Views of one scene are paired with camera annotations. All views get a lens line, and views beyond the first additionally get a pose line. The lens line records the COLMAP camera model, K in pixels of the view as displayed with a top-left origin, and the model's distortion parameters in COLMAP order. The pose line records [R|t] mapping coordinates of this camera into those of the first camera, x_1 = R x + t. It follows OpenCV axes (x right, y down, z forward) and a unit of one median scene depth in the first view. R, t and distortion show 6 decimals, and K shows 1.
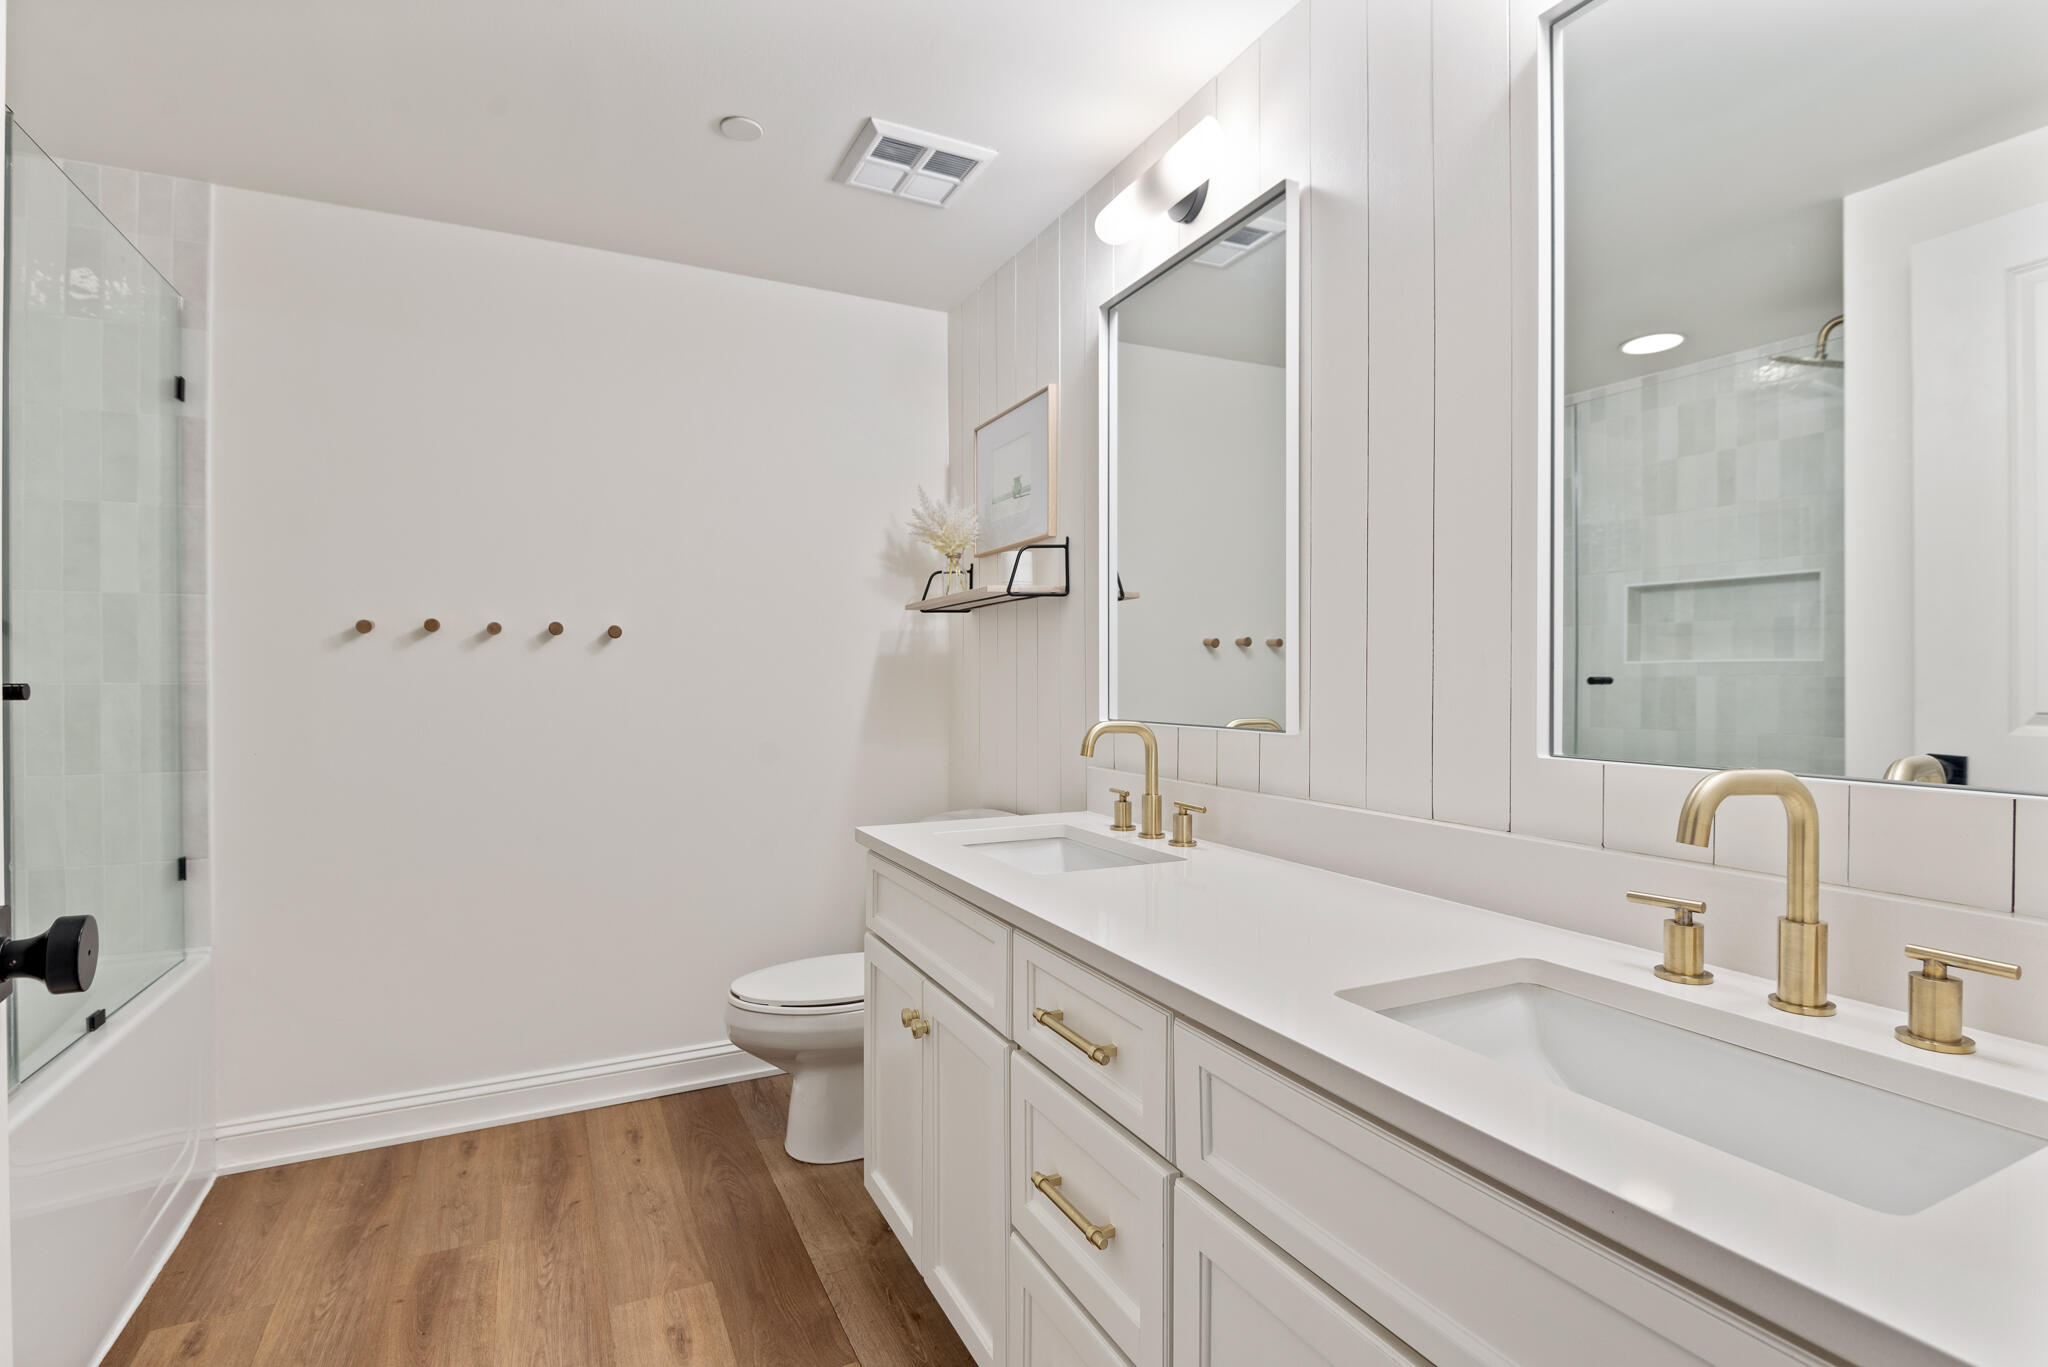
lens RADIAL K [[980.8, 0, 1024.0], [0, 980.8, 683.5], [0, 0, 1]] dist [-0.000024, 0.000013]
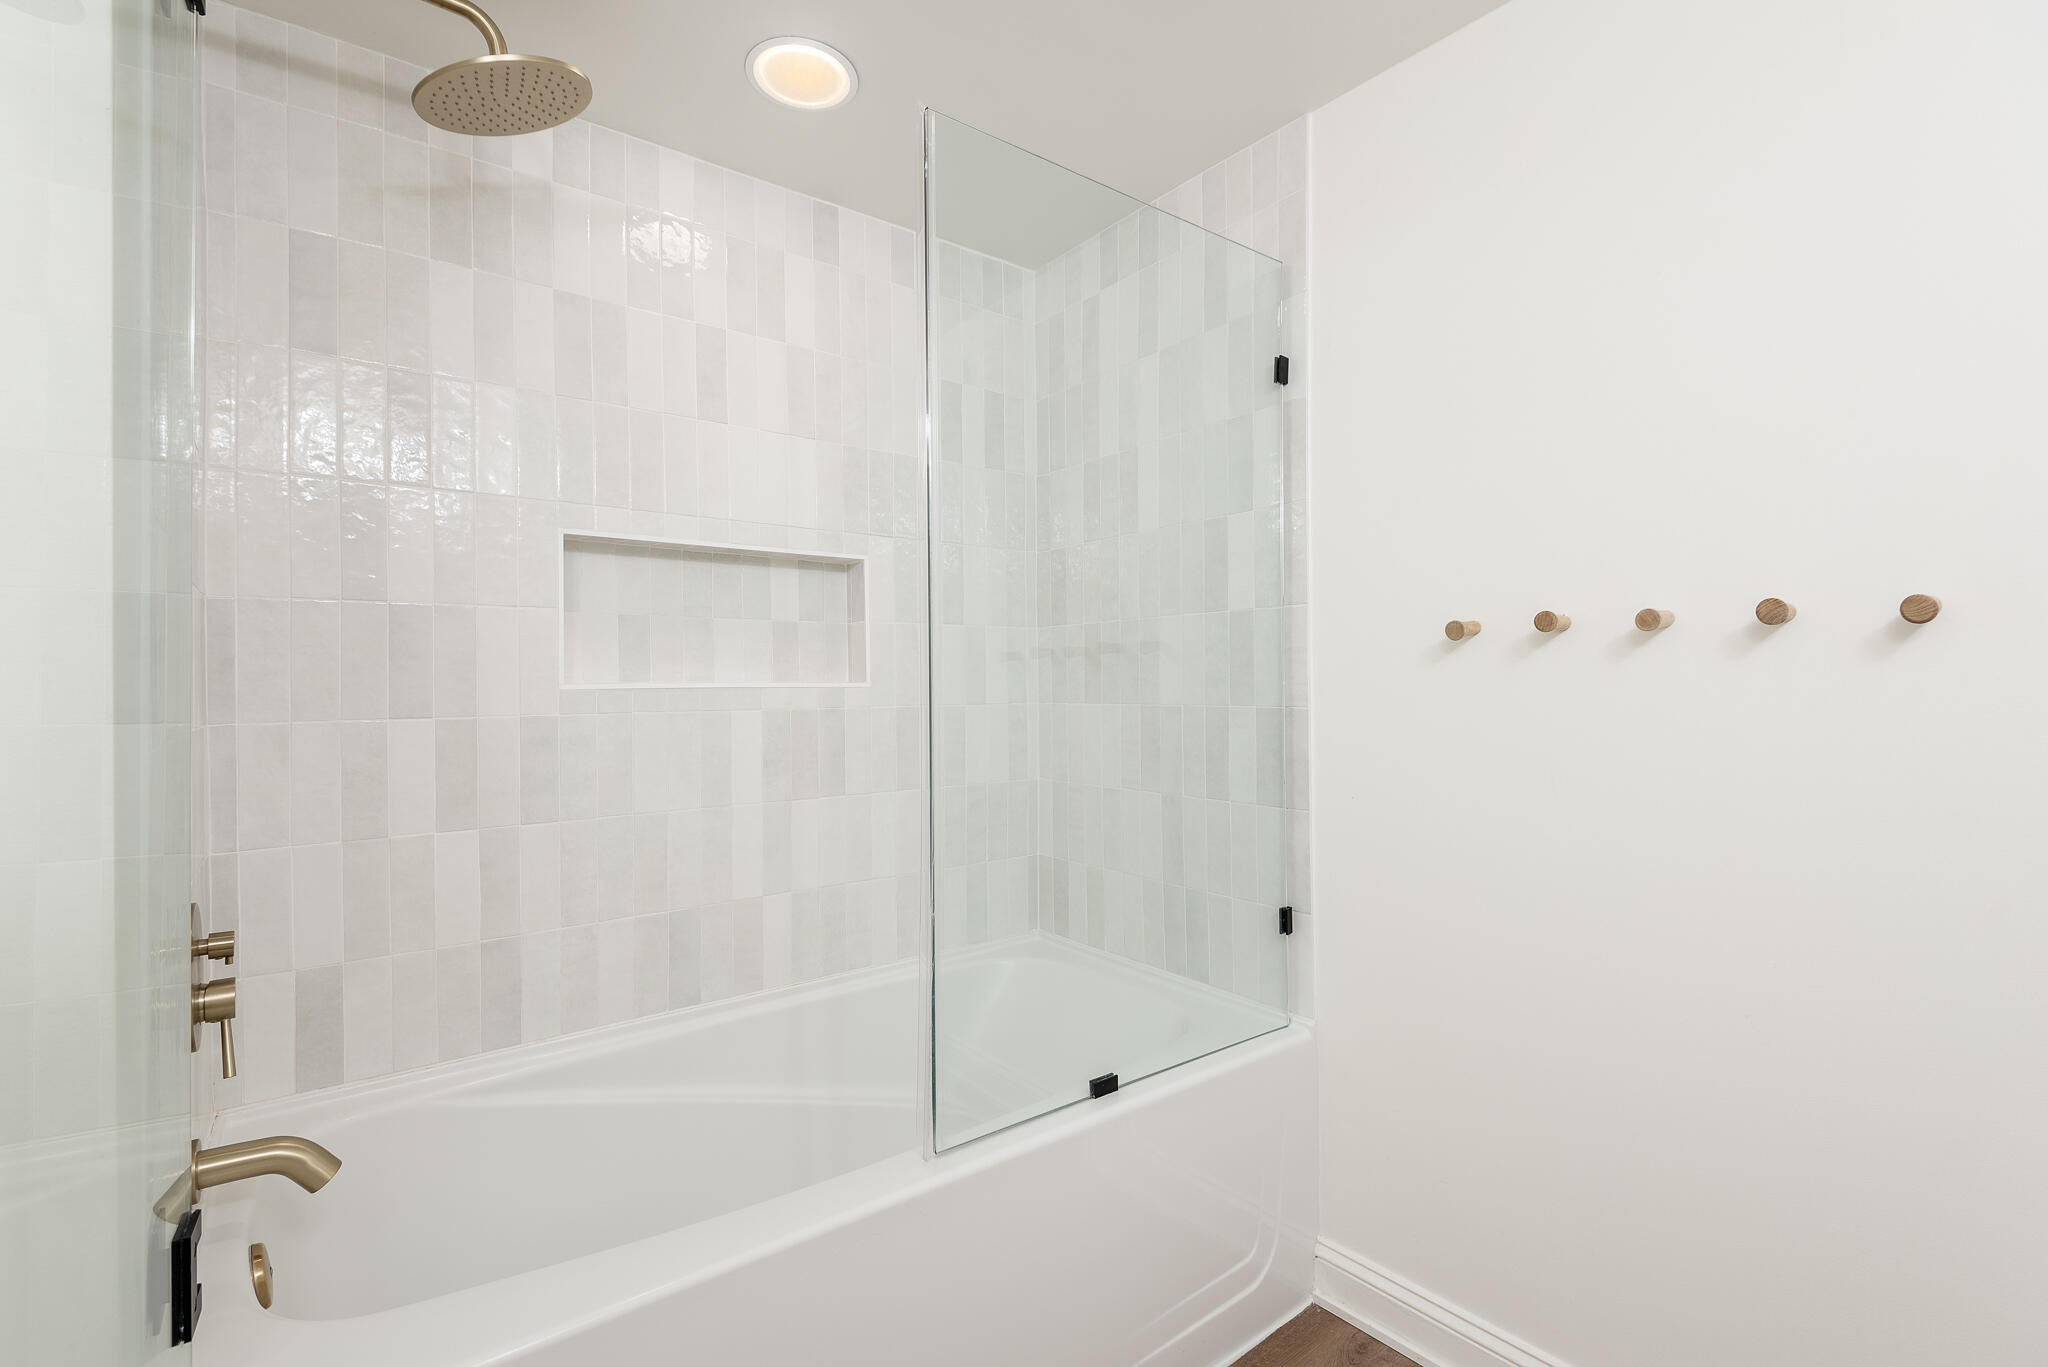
lens RADIAL K [[918.1, 0, 1024.0], [0, 918.1, 683.5], [0, 0, 1]] dist [0.028238, -0.018022]
pose [[0.190107, 0.001170, -0.981763, -0.097149], [0.001574, 0.999998, 0.001497, -0.023528], [0.981762, -0.001830, 0.190104, 0.610554]]
